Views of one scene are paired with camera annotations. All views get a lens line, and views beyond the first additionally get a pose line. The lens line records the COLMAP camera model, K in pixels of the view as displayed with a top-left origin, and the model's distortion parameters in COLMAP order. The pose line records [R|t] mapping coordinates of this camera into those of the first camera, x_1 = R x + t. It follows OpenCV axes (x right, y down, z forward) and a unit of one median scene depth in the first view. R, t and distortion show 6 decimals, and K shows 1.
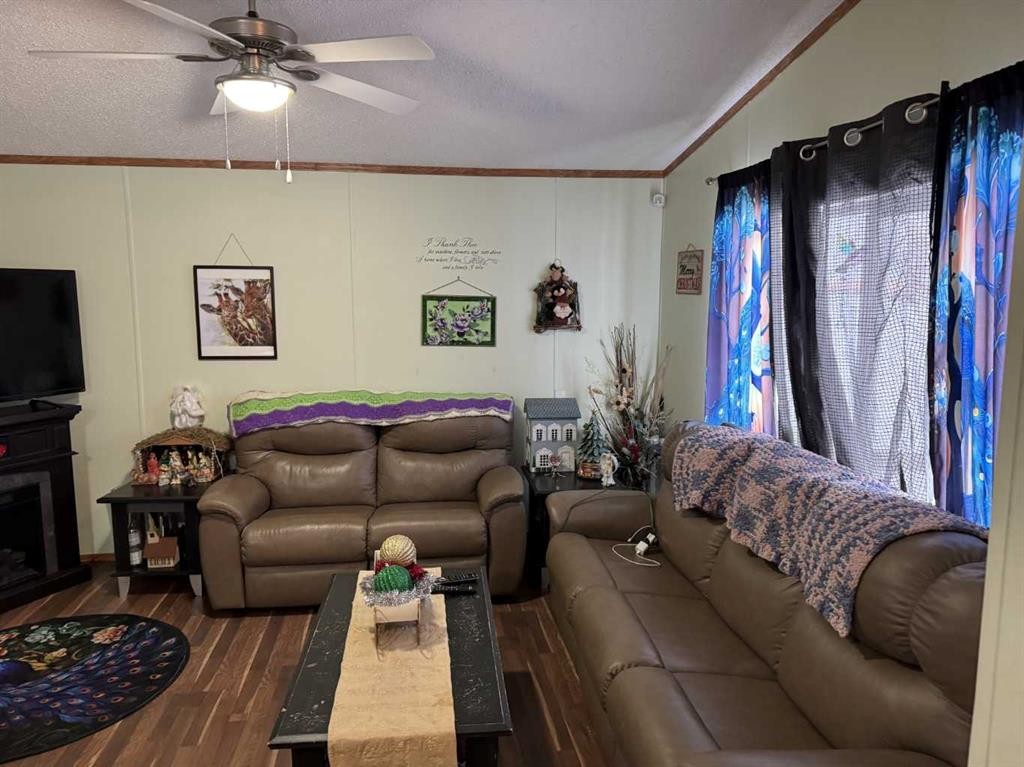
lens RADIAL K [[717.0, 0, 518.8], [0, 717.0, 385.3], [0, 0, 1]] dist [0.085450, -0.113956]
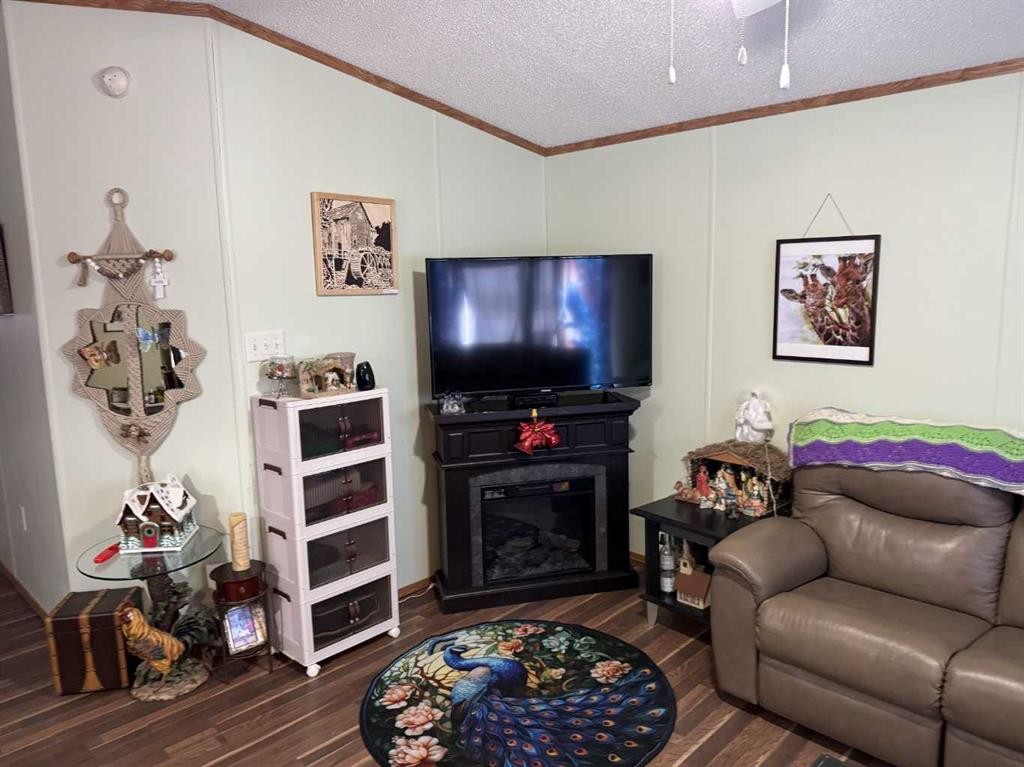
lens RADIAL K [[717.0, 0, 520.3], [0, 717.0, 386.0], [0, 0, 1]] dist [0.085450, -0.113956]
pose [[0.602475, 0.102707, -0.791502, 0.025361], [-0.073705, 0.994608, 0.072959, -0.046648], [0.794727, 0.014381, 0.606796, 0.319316]]
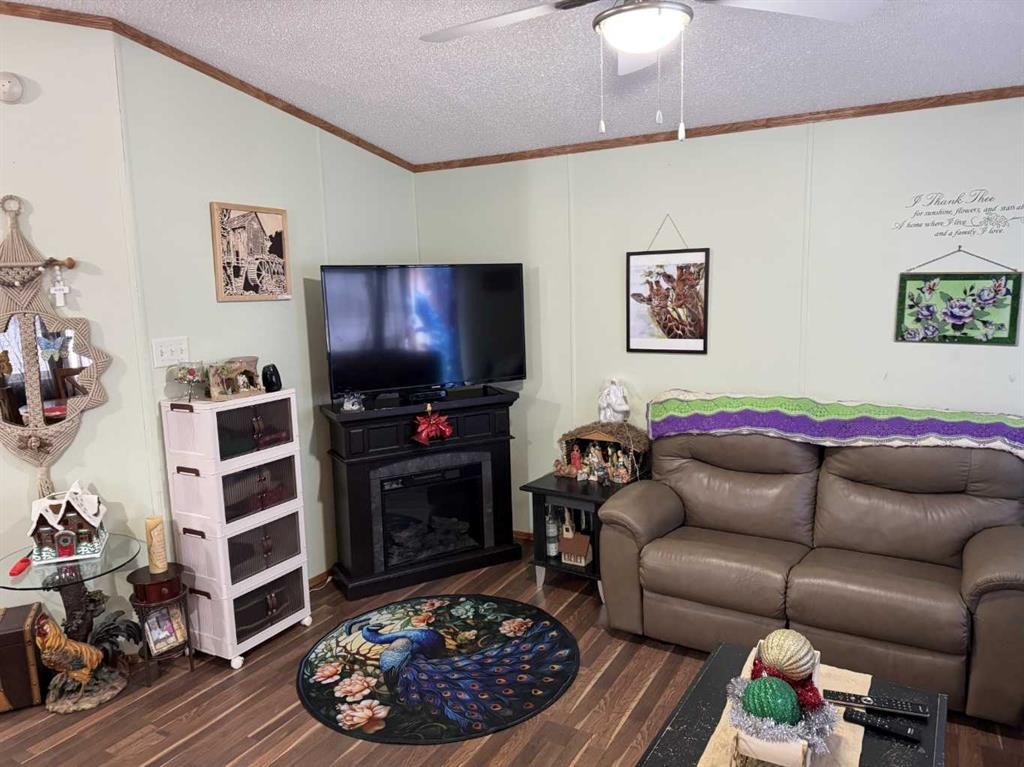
lens RADIAL K [[717.0, 0, 510.9], [0, 717.0, 382.8], [0, 0, 1]] dist [0.085450, -0.113956]
pose [[0.782542, 0.062109, -0.619492, 0.025450], [-0.046574, 0.998064, 0.041231, -0.028622], [0.620854, -0.003413, 0.783919, 0.181734]]
